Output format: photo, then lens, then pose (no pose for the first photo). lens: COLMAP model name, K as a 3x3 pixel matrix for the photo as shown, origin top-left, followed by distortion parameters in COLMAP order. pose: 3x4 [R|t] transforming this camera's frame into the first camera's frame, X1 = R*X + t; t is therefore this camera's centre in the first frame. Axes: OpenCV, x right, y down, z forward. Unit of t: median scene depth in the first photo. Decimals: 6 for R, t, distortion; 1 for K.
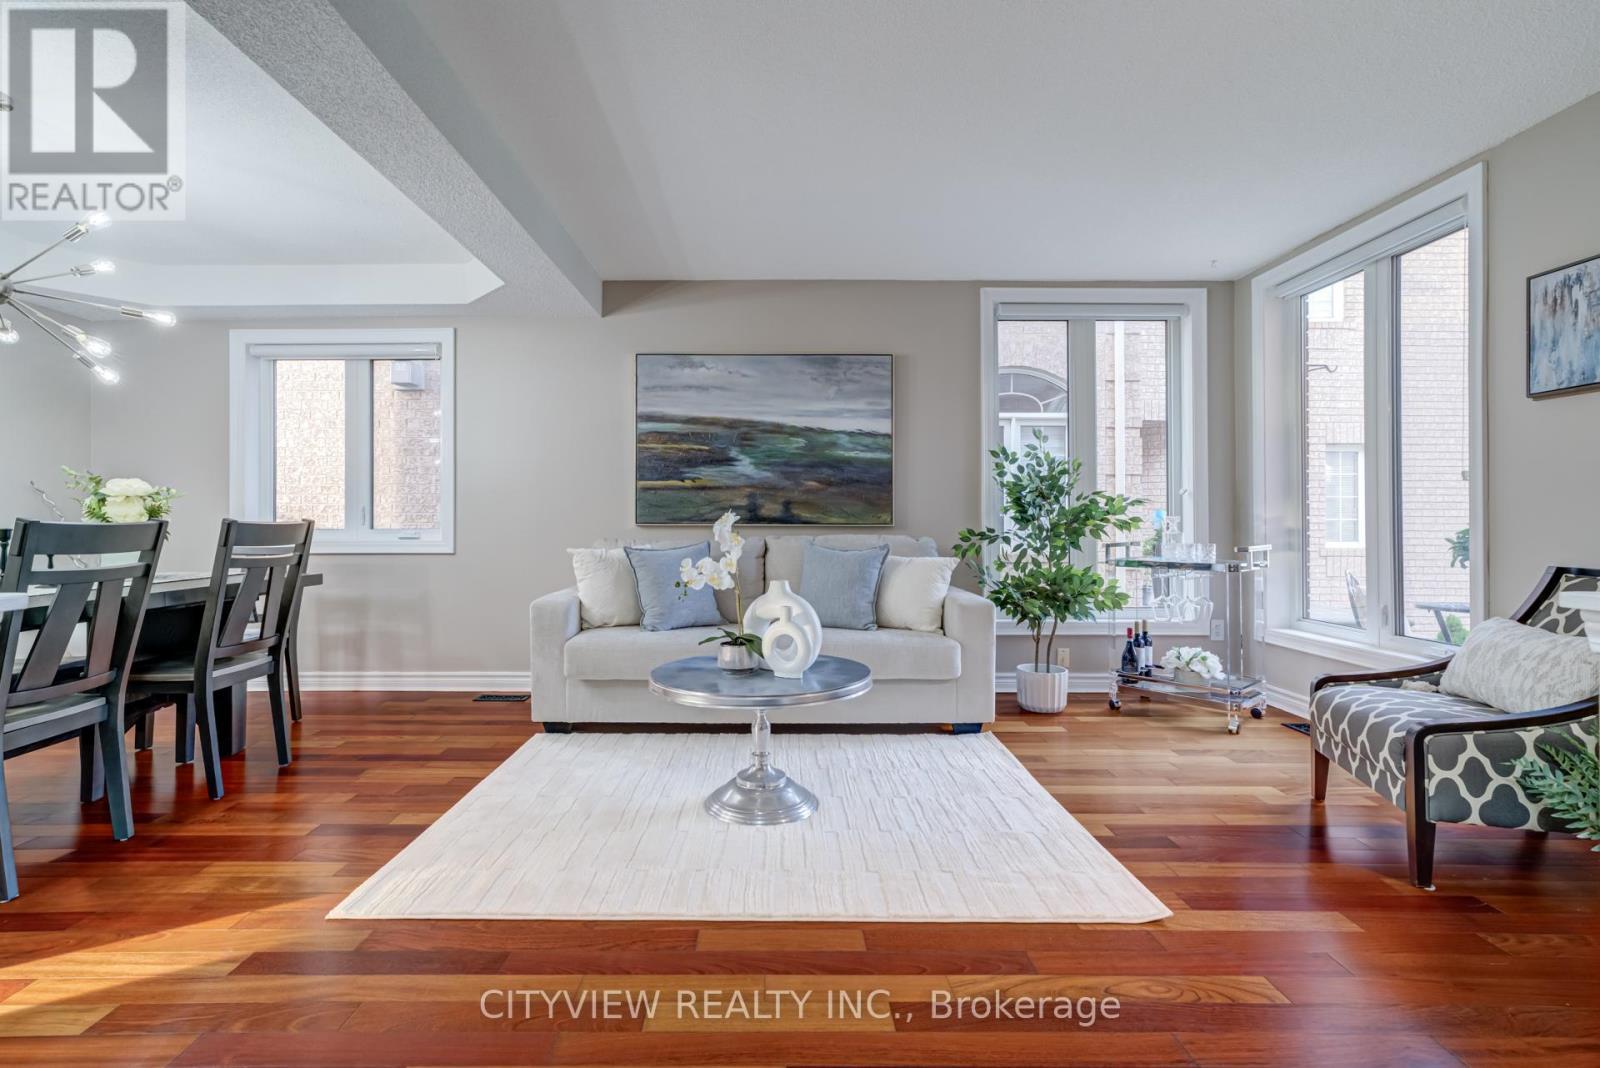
lens RADIAL K [[741.9, 0, 795.1], [0, 741.9, 518.2], [0, 0, 1]] dist [-0.010766, 0.008375]
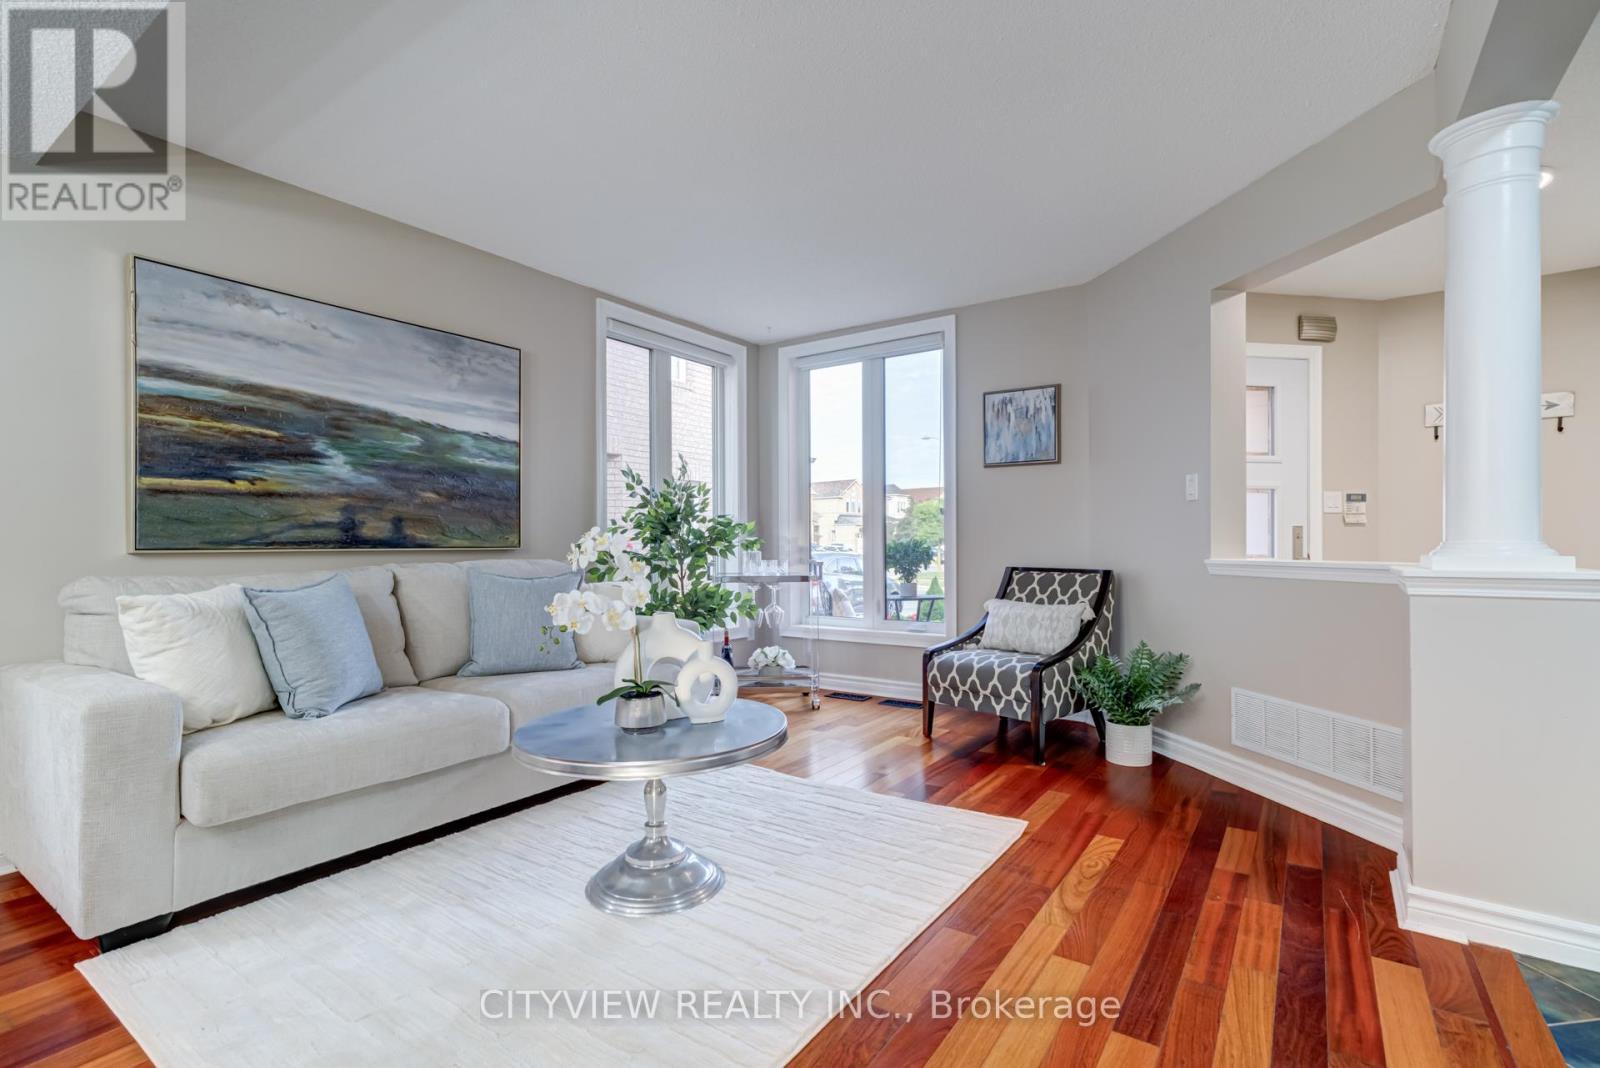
lens RADIAL K [[741.9, 0, 798.8], [0, 741.9, 546.9], [0, 0, 1]] dist [-0.010766, 0.008375]
pose [[0.578181, -0.010248, 0.815844, -0.386232], [0.002457, 0.999938, 0.010819, -0.000449], [-0.815905, -0.004251, 0.578170, 0.241299]]
